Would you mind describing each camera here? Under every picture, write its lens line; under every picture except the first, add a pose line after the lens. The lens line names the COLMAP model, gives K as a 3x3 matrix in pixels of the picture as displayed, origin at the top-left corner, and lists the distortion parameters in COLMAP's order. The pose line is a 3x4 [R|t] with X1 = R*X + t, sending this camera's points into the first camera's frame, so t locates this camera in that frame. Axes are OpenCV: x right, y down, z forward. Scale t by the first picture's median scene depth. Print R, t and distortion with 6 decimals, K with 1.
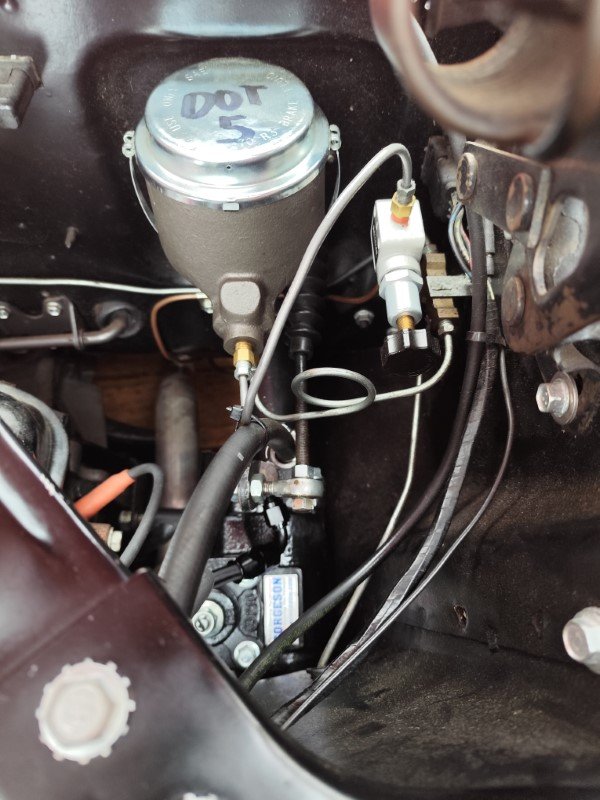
lens RADIAL K [[540.5, 0, 300.0], [0, 540.5, 400.0], [0, 0, 1]] dist [0.061807, -0.000256]
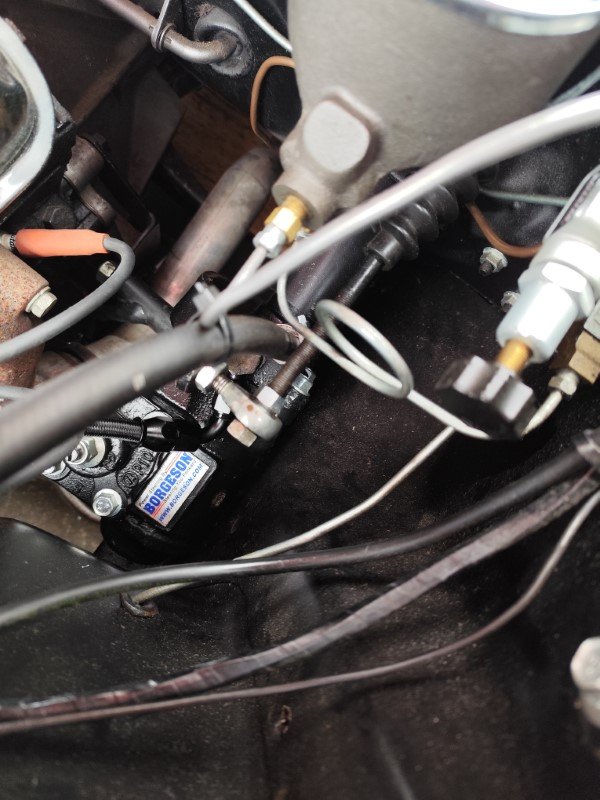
lens RADIAL K [[566.6, 0, 300.0], [0, 566.6, 400.0], [0, 0, 1]] dist [-0.004581, 0.002223]
pose [[0.784560, 0.619407, 0.028286, 0.017229], [-0.597606, 0.743209, 0.300845, -0.118065], [0.165323, -0.252935, 0.953253, 0.279836]]
